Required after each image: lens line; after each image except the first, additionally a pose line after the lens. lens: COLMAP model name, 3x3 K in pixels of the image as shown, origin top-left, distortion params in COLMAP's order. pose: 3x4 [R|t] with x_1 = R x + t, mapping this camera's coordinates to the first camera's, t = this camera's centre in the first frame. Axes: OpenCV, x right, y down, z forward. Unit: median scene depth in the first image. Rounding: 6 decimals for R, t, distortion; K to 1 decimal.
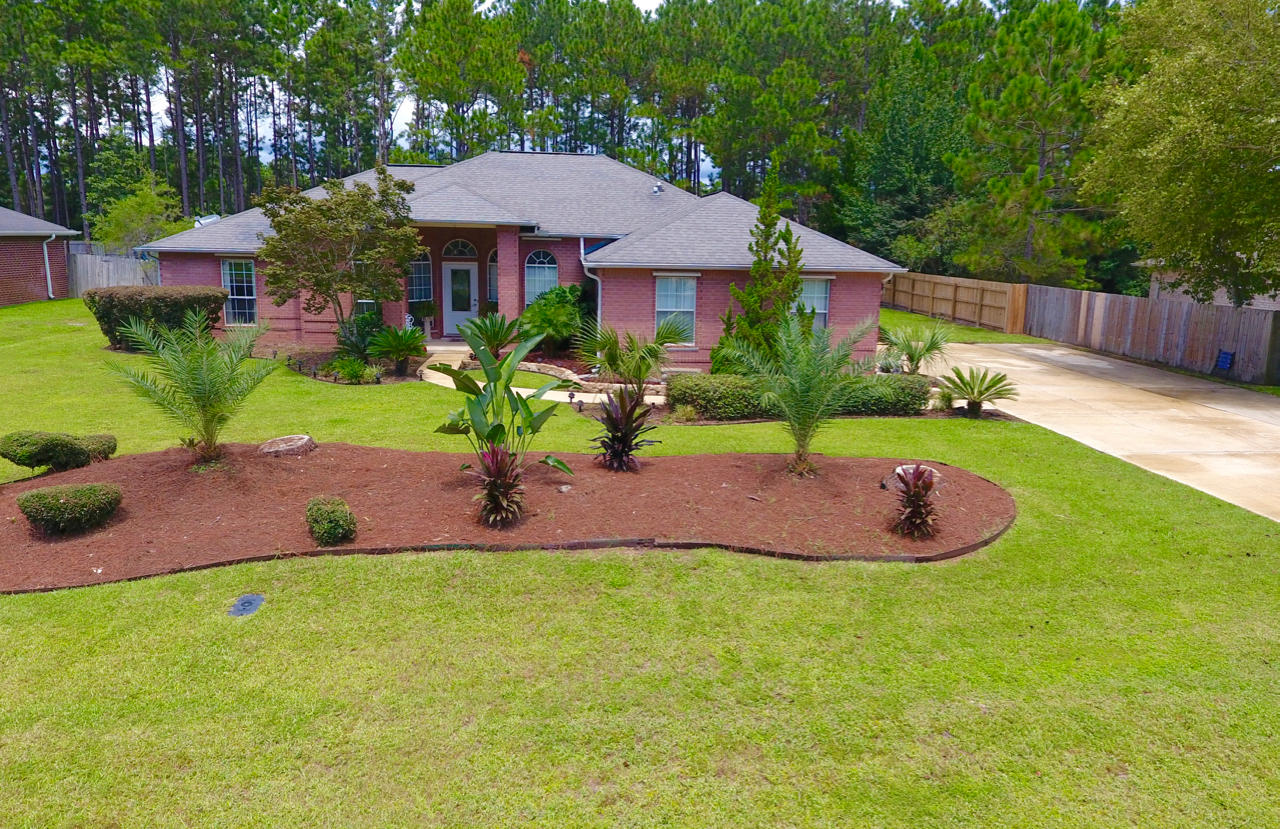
lens RADIAL K [[846.7, 0, 650.9], [0, 846.7, 472.8], [0, 0, 1]] dist [-0.006035, -0.002199]
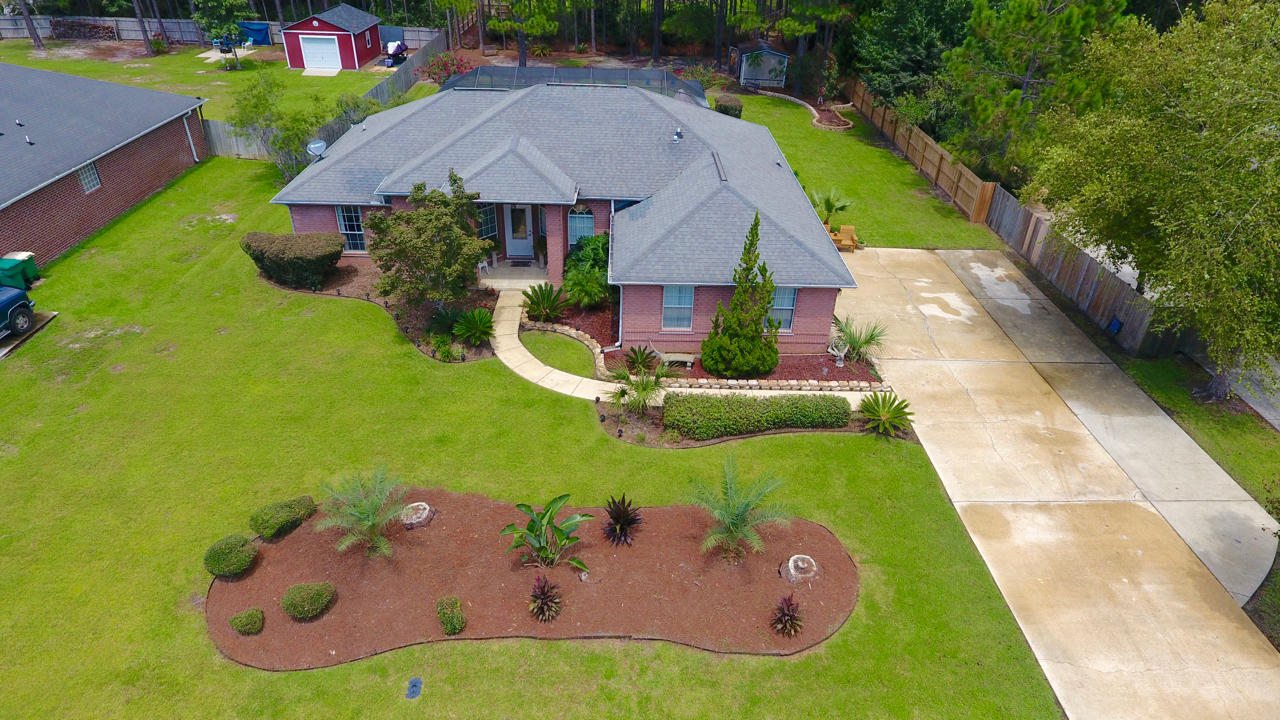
lens RADIAL K [[744.6, 0, 645.1], [0, 744.6, 350.6], [0, 0, 1]] dist [-0.001303, -0.004166]
pose [[0.996859, 0.045305, -0.064964, 0.057495], [-0.018375, 0.930152, 0.366714, -0.565323], [0.077041, -0.364368, 0.928063, -0.119195]]
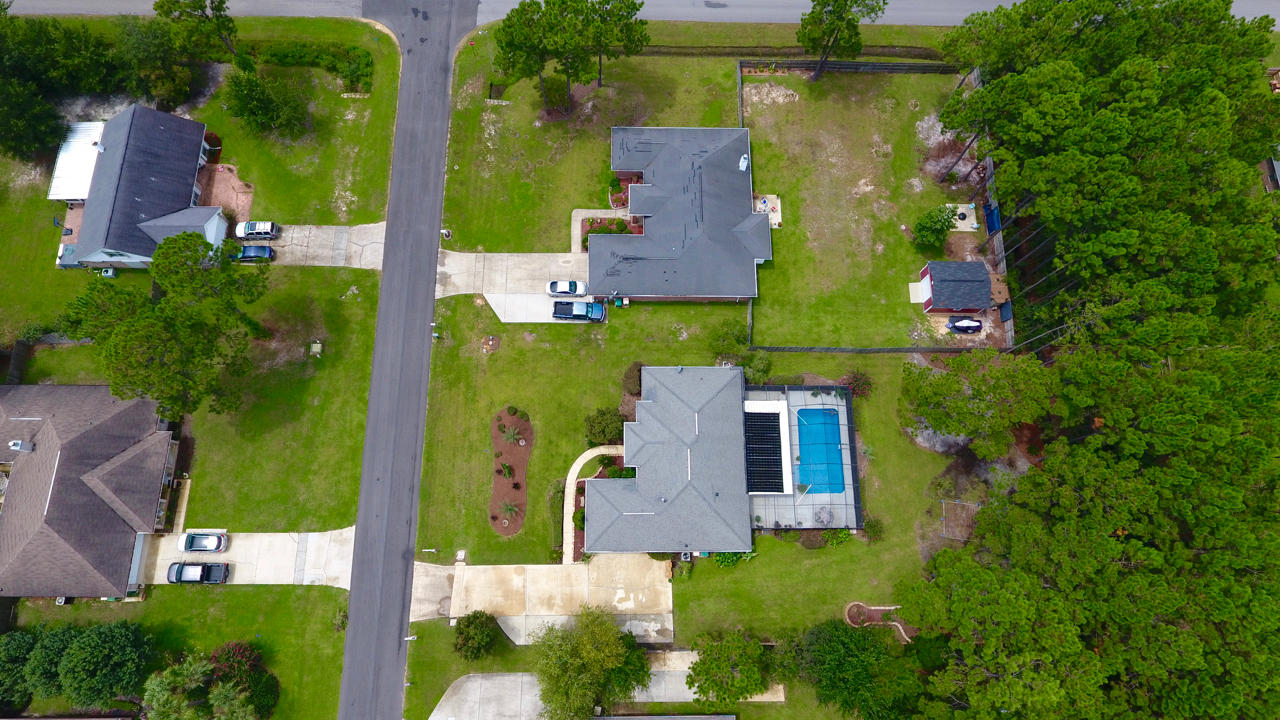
lens RADIAL K [[744.6, 0, 645.1], [0, 744.6, 350.6], [0, 0, 1]] dist [-0.001303, -0.004166]
pose [[-0.091341, 0.946247, -0.310279, 0.528269], [-0.218995, 0.284866, 0.933216, -4.629493], [0.971441, 0.153191, 0.181204, 0.485237]]
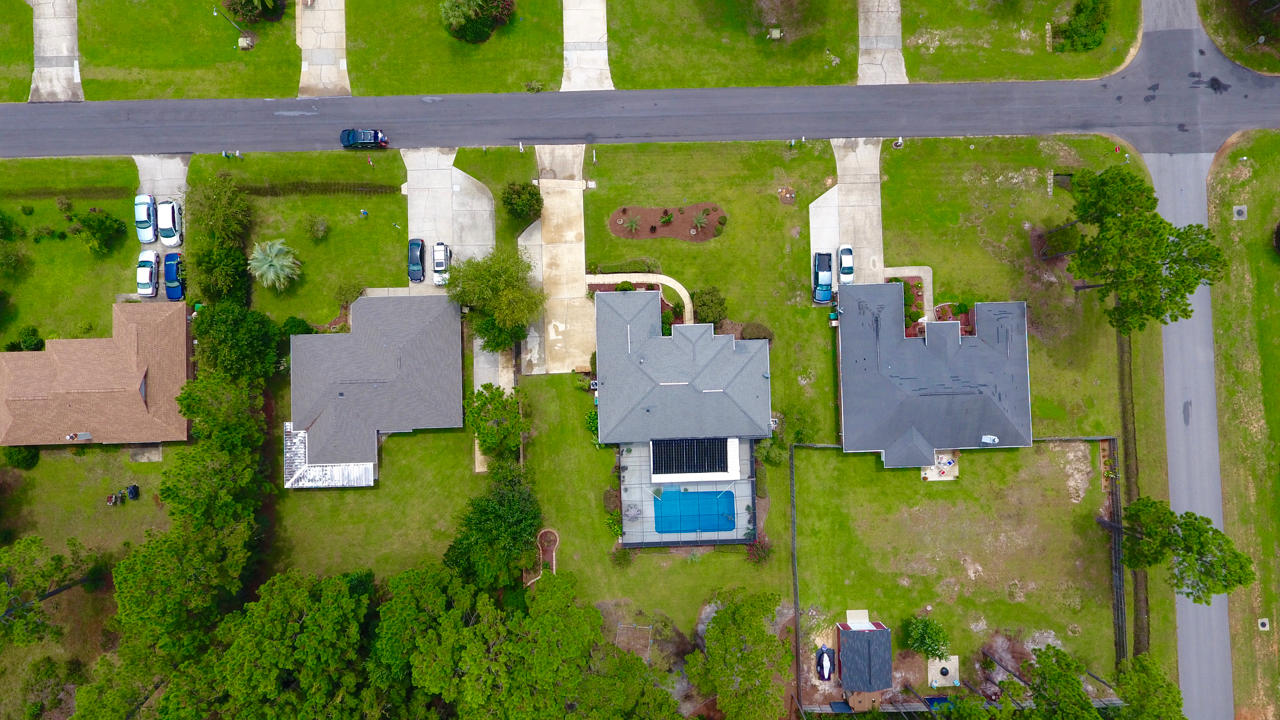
lens RADIAL K [[744.6, 0, 645.1], [0, 744.6, 350.6], [0, 0, 1]] dist [-0.001303, -0.004166]
pose [[-0.996312, -0.070211, -0.049315, 0.216398], [-0.037682, -0.158306, 0.986671, -5.016984], [-0.077083, 0.984891, 0.155077, 0.703390]]
